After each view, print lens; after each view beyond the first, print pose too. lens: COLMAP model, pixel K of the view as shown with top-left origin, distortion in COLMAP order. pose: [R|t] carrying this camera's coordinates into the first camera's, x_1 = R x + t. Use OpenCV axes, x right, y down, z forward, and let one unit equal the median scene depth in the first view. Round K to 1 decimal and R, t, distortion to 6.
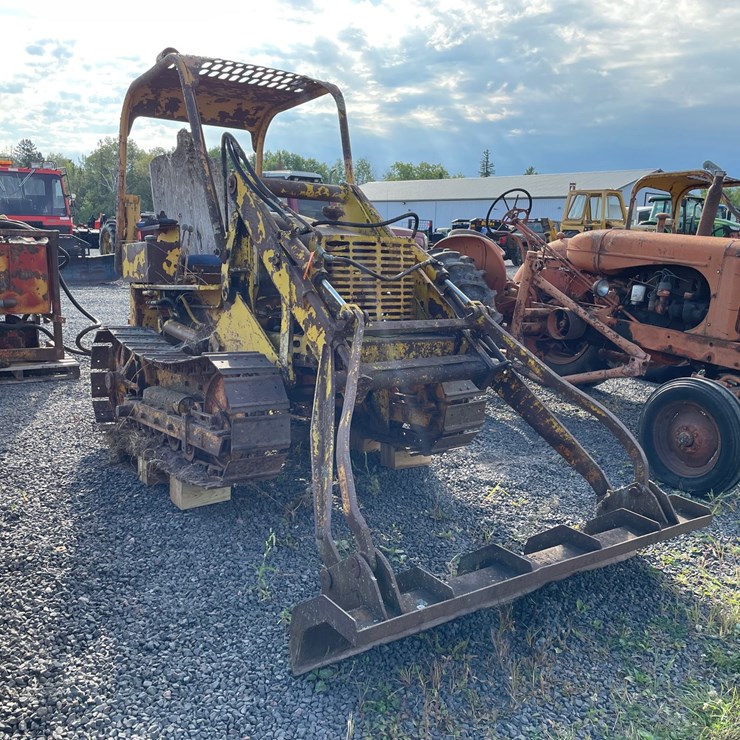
lens RADIAL K [[790.3, 0, 370.0], [0, 790.3, 370.0], [0, 0, 1]] dist [0.066405, -0.031359]
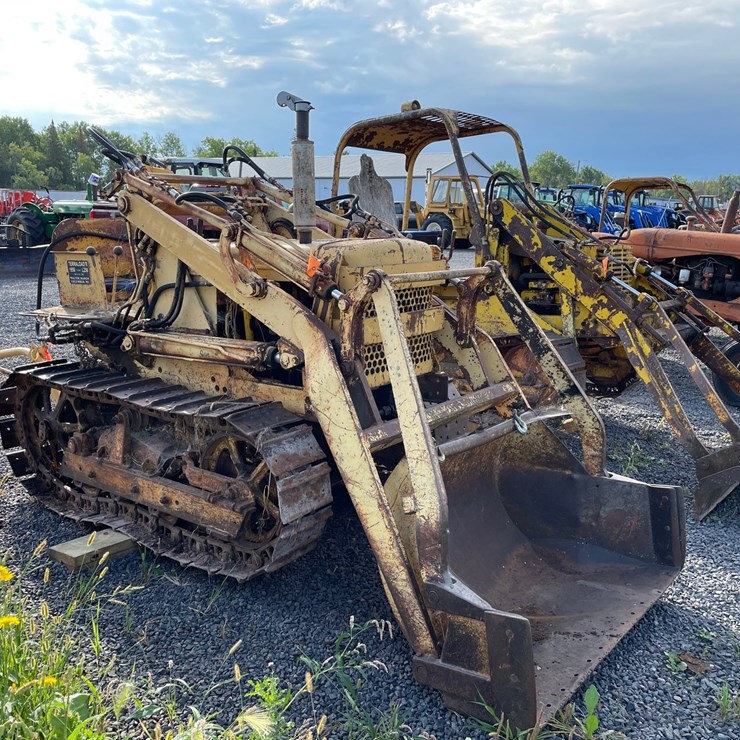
lens RADIAL K [[790.3, 0, 370.0], [0, 790.3, 370.0], [0, 0, 1]] dist [0.066405, -0.031359]
pose [[0.972161, -0.055900, 0.227548, -0.541775], [0.049505, 0.998204, 0.033719, -0.007930], [-0.229024, -0.021516, 0.973183, -0.225496]]
